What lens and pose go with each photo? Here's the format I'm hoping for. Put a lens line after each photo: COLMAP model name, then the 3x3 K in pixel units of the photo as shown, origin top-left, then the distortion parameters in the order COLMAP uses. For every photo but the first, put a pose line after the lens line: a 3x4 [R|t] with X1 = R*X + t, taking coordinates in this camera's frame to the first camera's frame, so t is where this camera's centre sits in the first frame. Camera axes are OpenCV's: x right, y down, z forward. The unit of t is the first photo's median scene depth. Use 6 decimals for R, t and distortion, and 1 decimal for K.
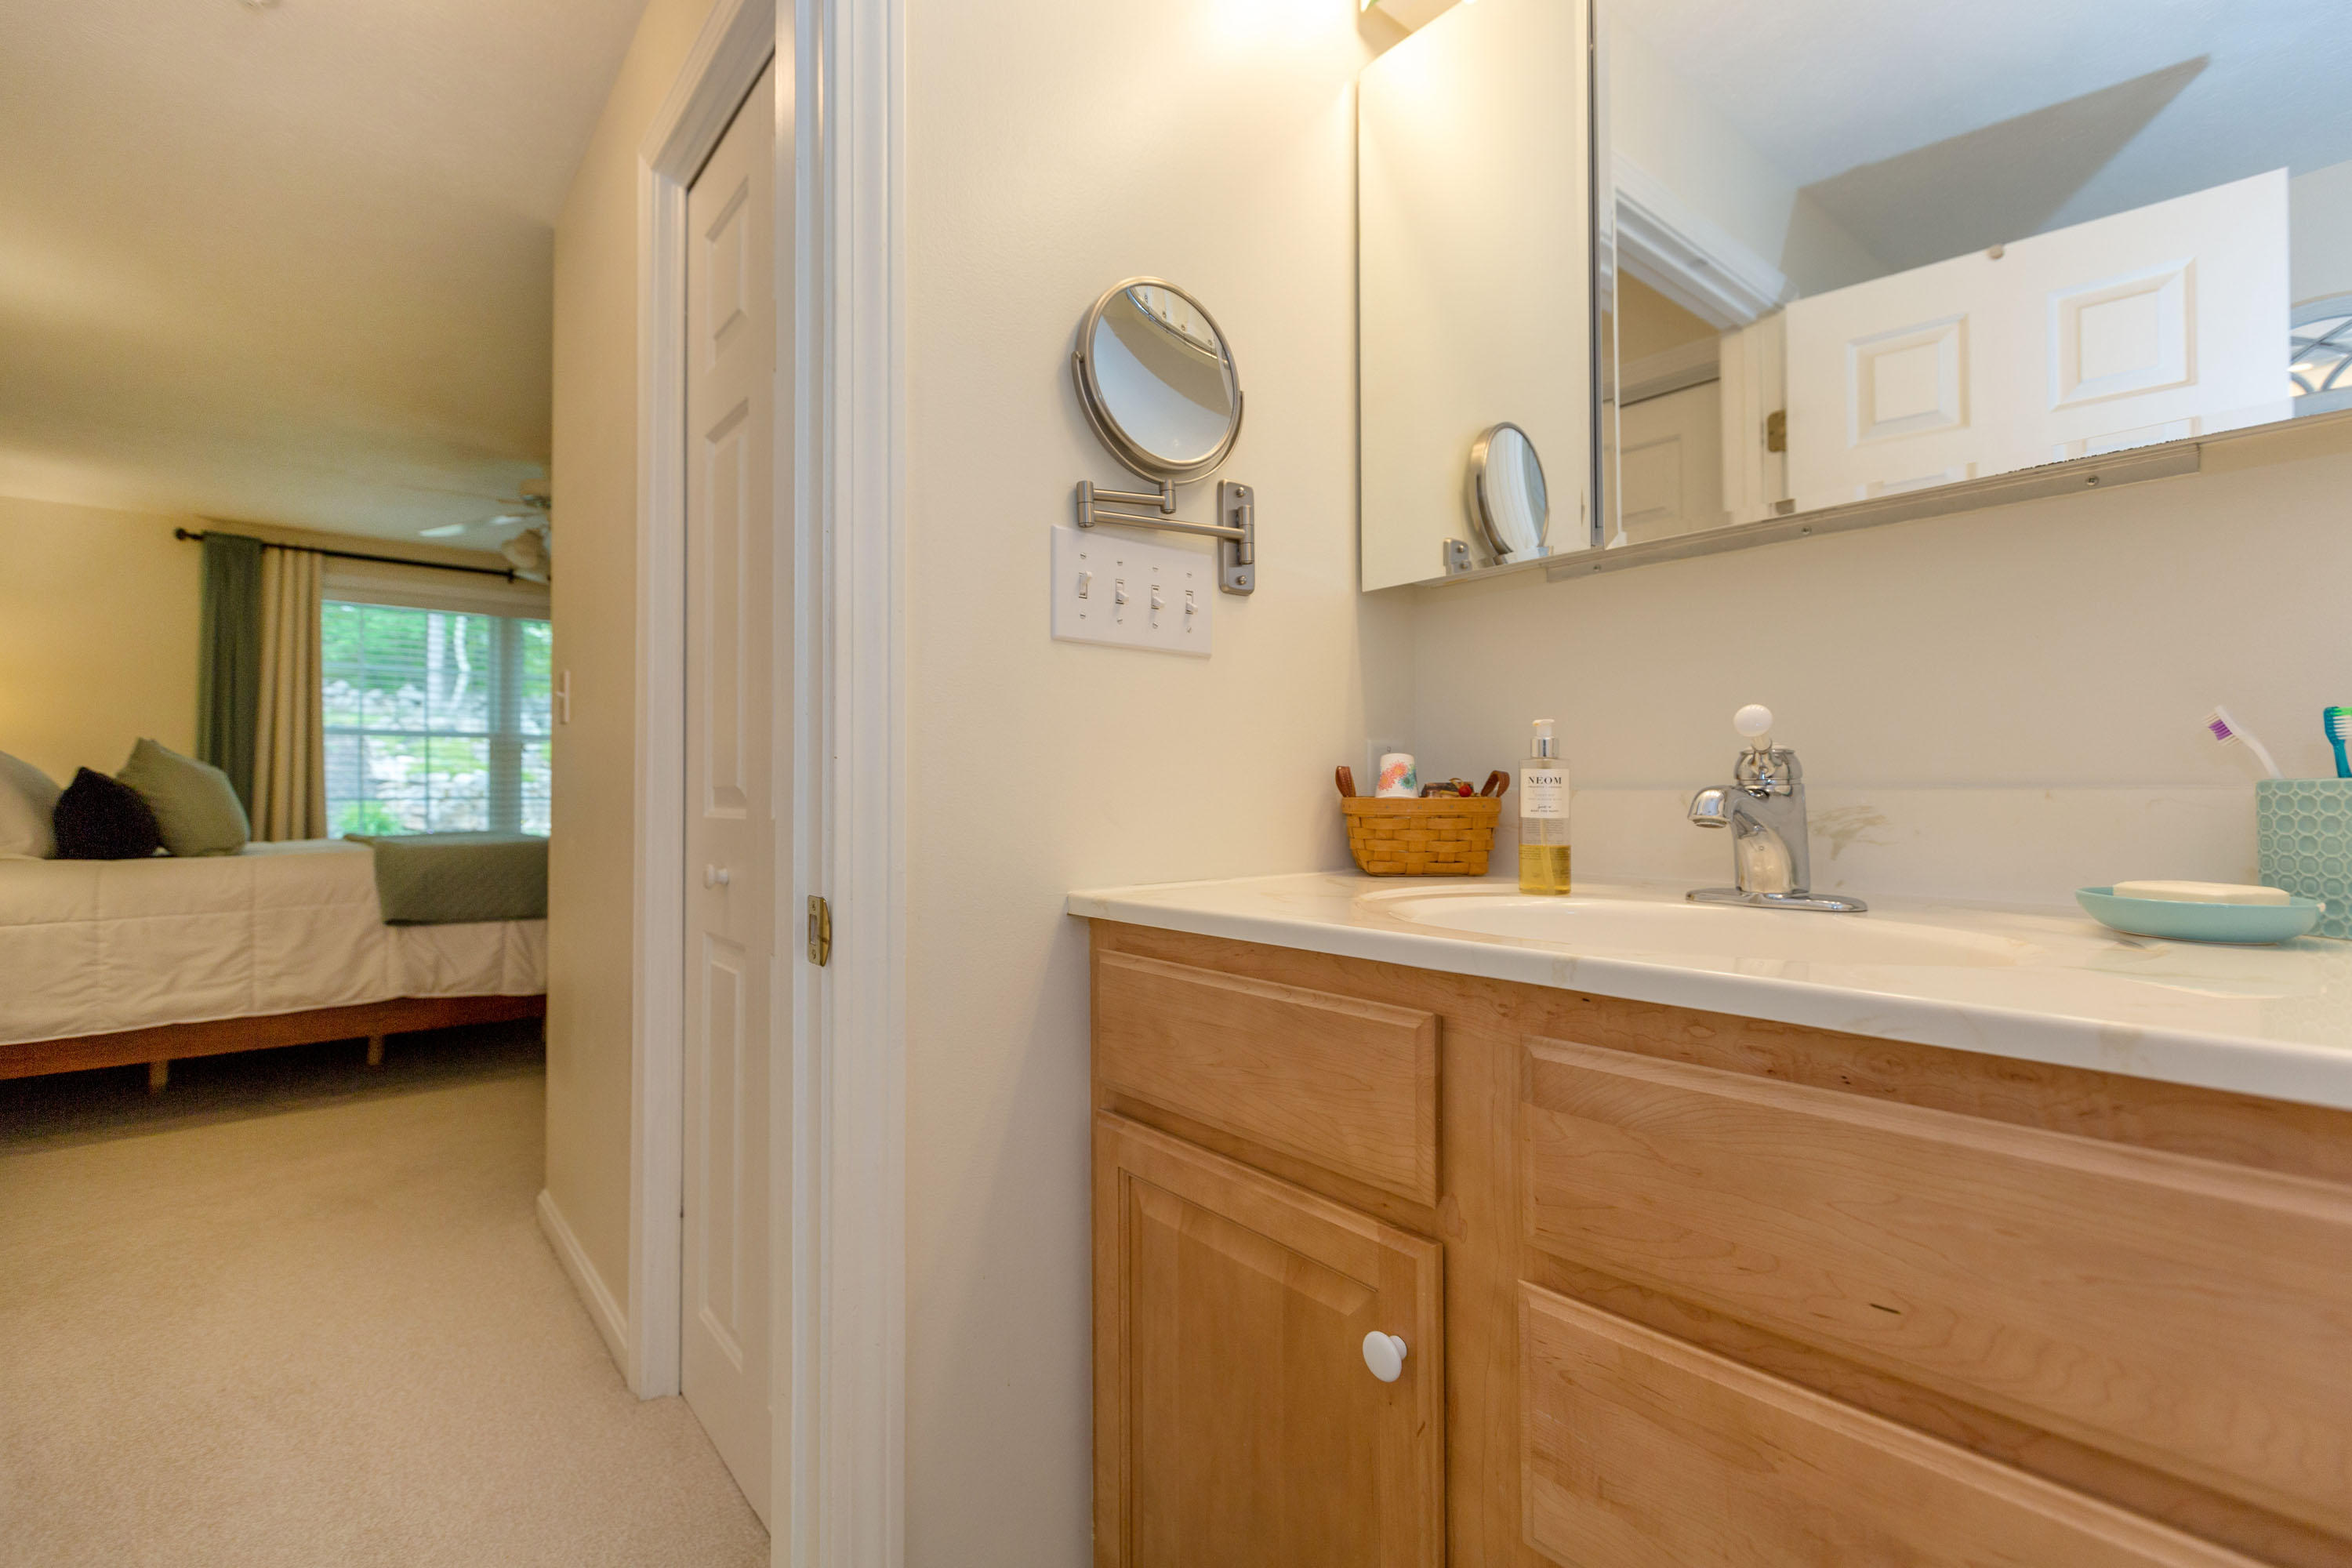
lens RADIAL K [[1086.9, 0, 1182.6], [0, 1086.9, 784.3], [0, 0, 1]] dist [0.000563, 0.000229]
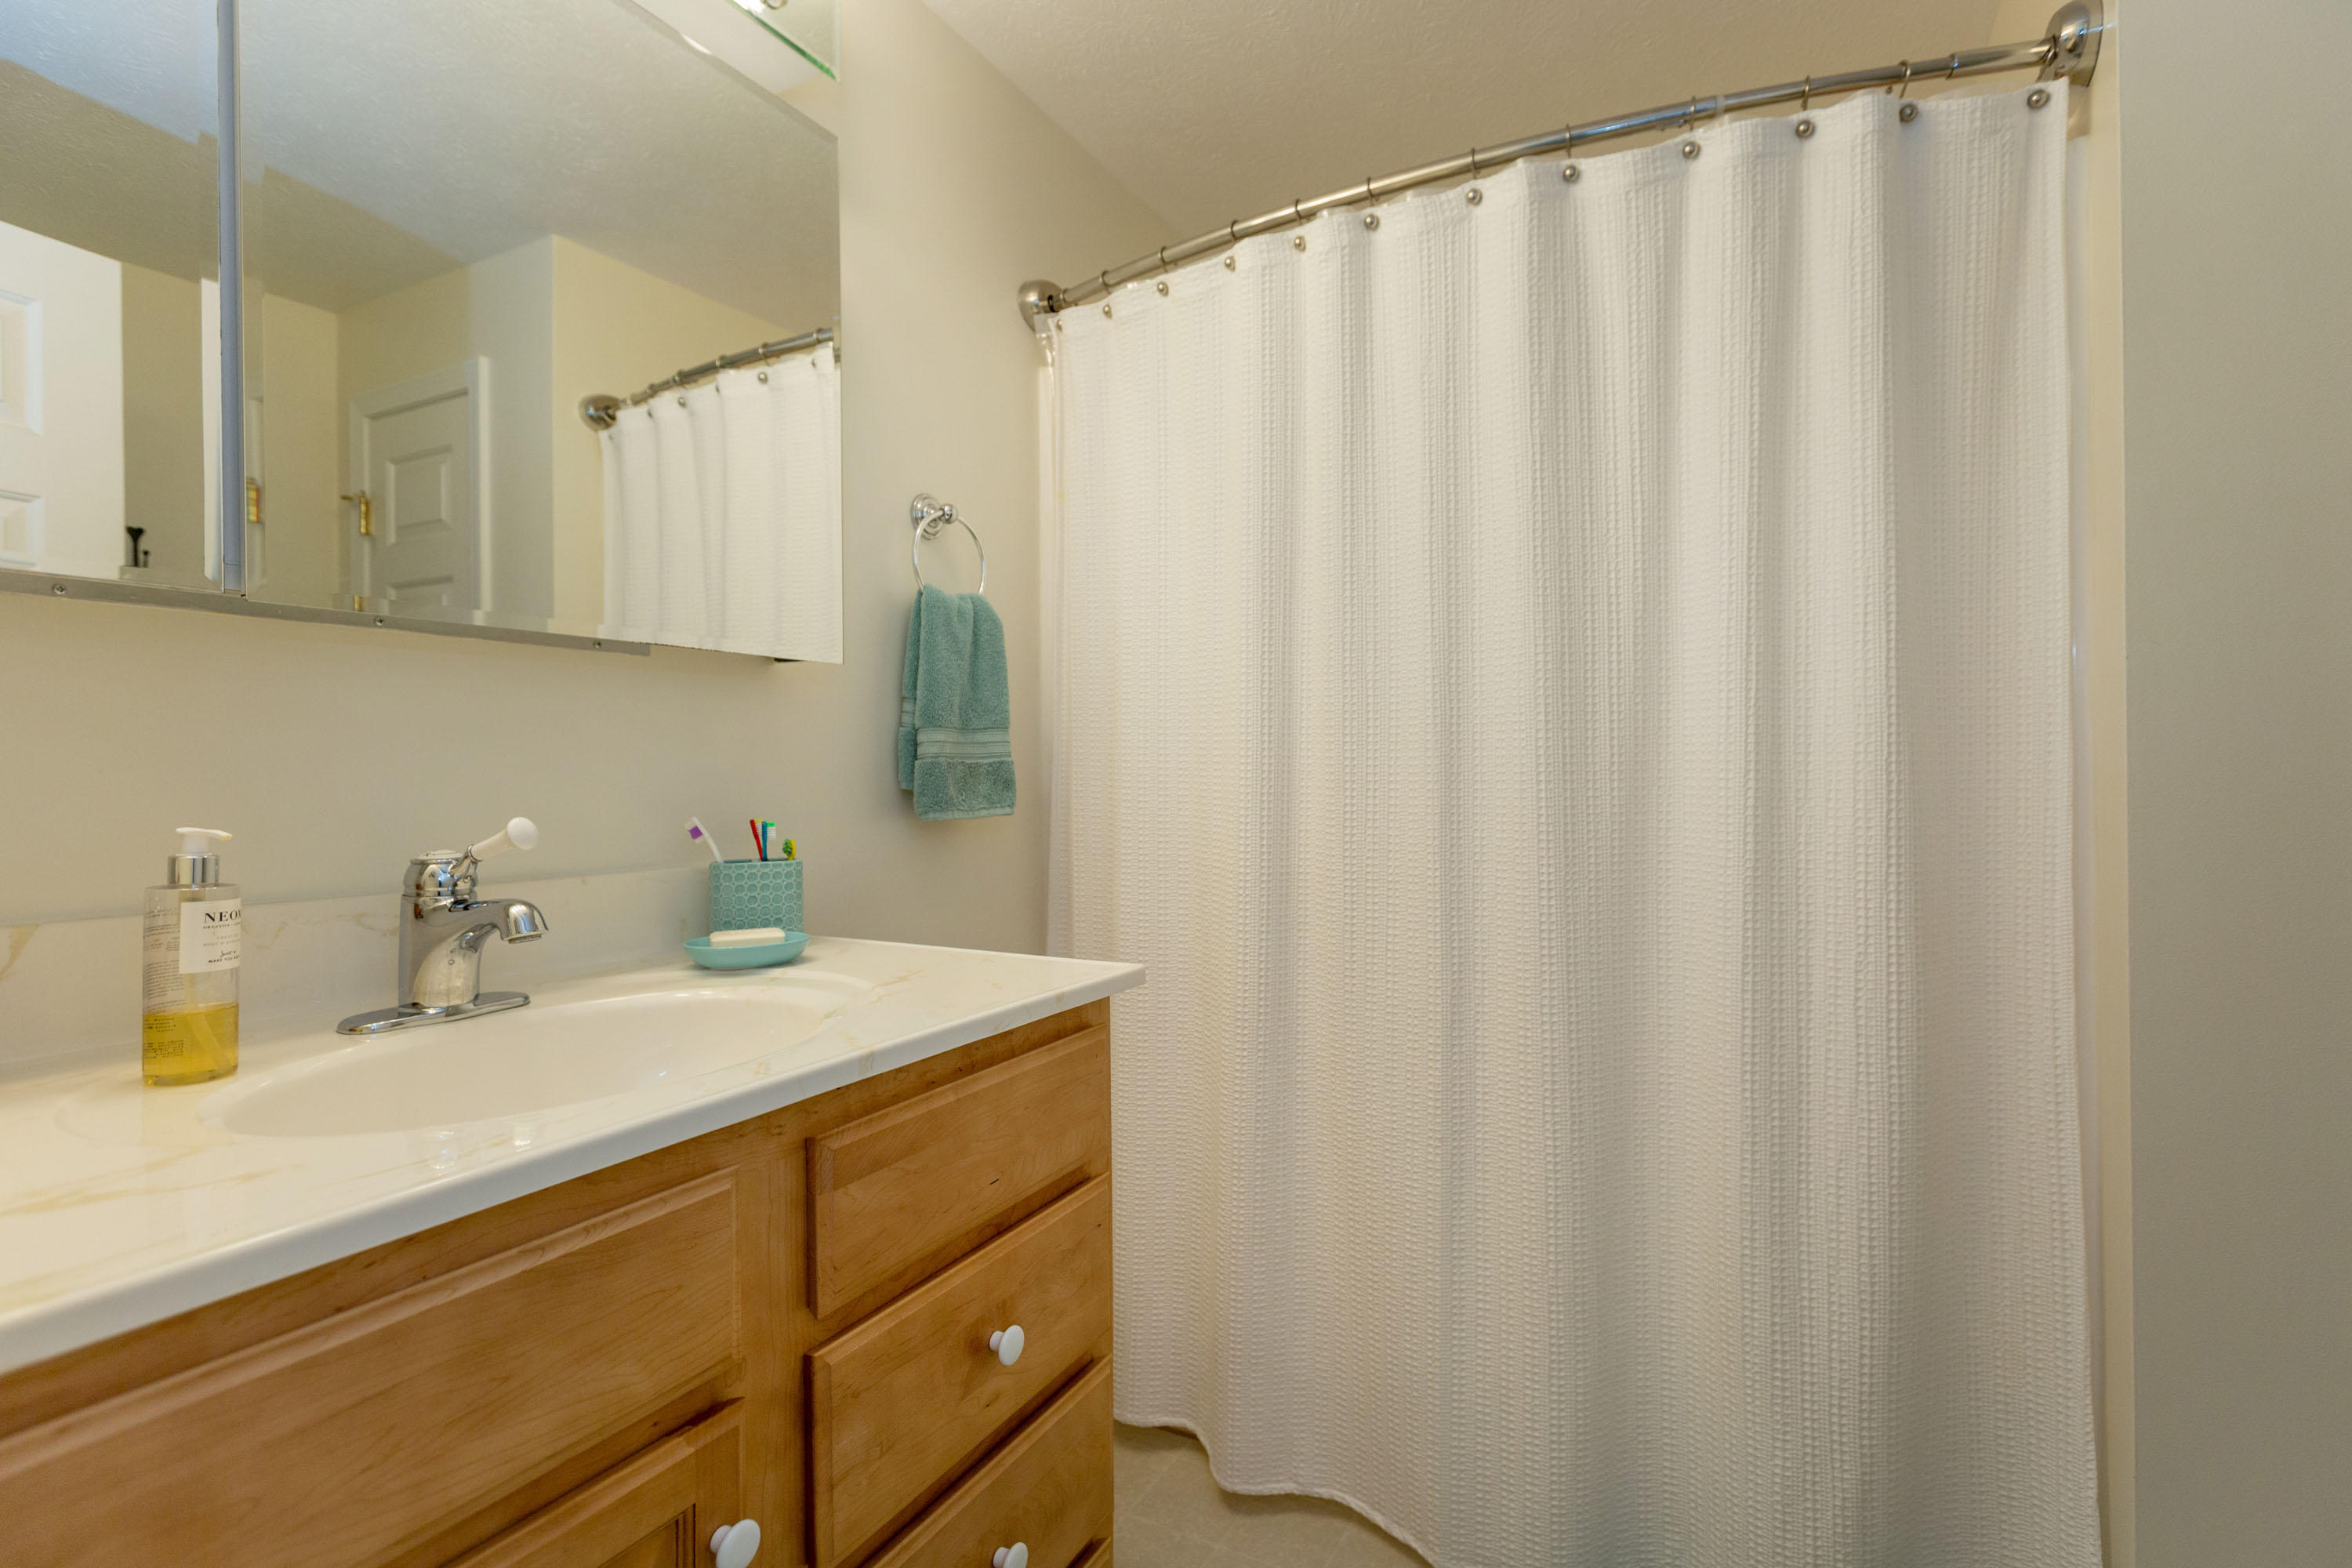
lens RADIAL K [[1086.9, 0, 1177.9], [0, 1086.9, 779.9], [0, 0, 1]] dist [0.000563, 0.000229]
pose [[-0.372217, 0.000571, 0.928145, -0.782553], [0.002436, 0.999997, 0.000362, -0.127162], [-0.928142, 0.002396, -0.372218, 0.945458]]
